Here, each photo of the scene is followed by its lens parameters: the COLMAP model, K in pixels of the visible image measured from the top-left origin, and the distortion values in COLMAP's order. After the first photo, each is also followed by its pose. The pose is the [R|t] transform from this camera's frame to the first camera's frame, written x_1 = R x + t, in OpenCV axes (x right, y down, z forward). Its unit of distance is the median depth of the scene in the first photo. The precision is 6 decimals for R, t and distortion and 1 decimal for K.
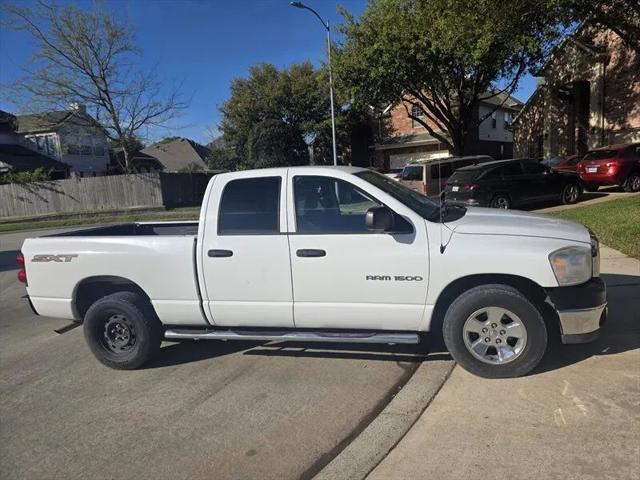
lens RADIAL K [[426.8, 0, 327.2], [0, 426.8, 241.6], [0, 0, 1]] dist [0.075779, -0.077732]
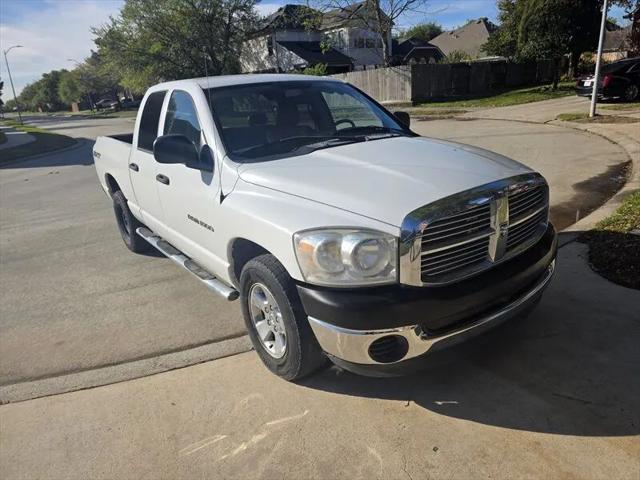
lens RADIAL K [[429.1, 0, 323.4], [0, 429.1, 239.9], [0, 0, 1]] dist [0.073186, -0.074750]
pose [[0.774117, 0.215380, -0.595276, 0.666805], [-0.070831, 0.963907, 0.256645, -0.091815], [0.629067, -0.156509, 0.761433, 0.379627]]
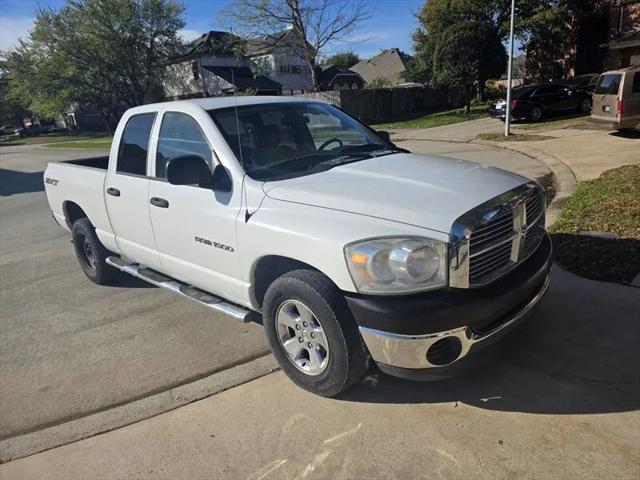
lens RADIAL K [[429.8, 0, 325.6], [0, 429.8, 230.7], [0, 0, 1]] dist [0.068276, -0.066895]
pose [[0.873423, 0.130316, -0.469201, 0.566907], [-0.050436, 0.982554, 0.179008, -0.077472], [0.484343, -0.132685, 0.864758, 0.294979]]
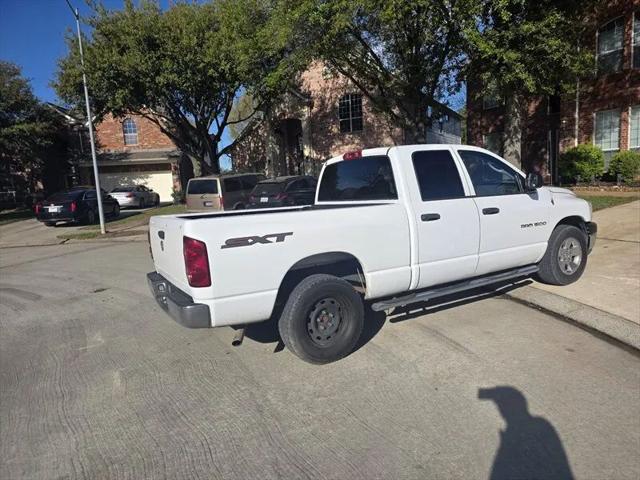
lens RADIAL K [[424.3, 0, 329.1], [0, 424.3, 246.3], [0, 0, 1]] dist [0.076224, -0.071256]
pose [[0.717243, -0.080528, 0.692154, -1.006231], [0.118410, 0.992939, -0.007179, 0.066476], [-0.686689, 0.087107, 0.721714, 0.345719]]
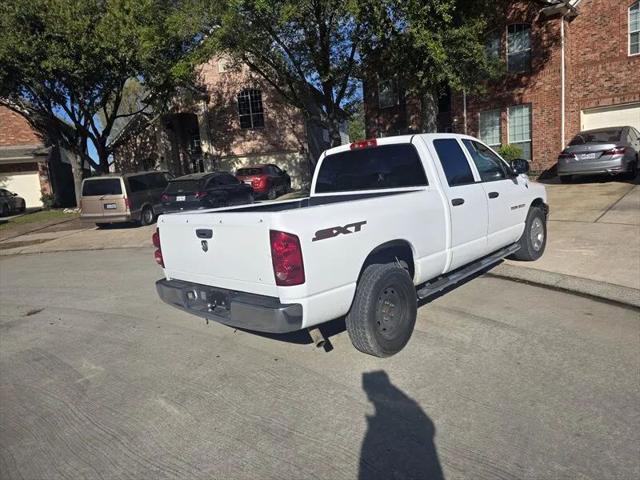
lens RADIAL K [[425.7, 0, 329.0], [0, 425.7, 234.2], [0, 0, 1]] dist [0.074396, -0.071074]
pose [[0.497831, -0.102024, 0.861252, -1.183801], [0.181650, 0.983296, 0.011482, 0.031490], [-0.848038, 0.150730, 0.508048, 0.619360]]
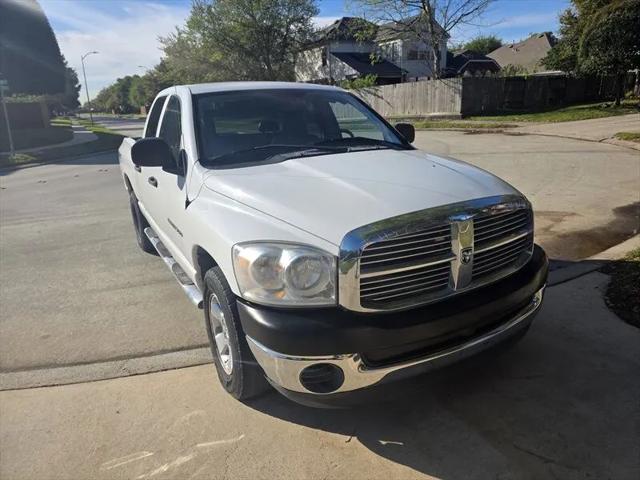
lens RADIAL K [[429.8, 0, 325.6], [0, 429.8, 230.7], [0, 0, 1]] dist [0.068276, -0.066895]
pose [[0.692921, 0.235552, -0.681451, 0.727342], [-0.105379, 0.968066, 0.227472, -0.101993], [0.713271, -0.085810, 0.695615, 0.474337]]
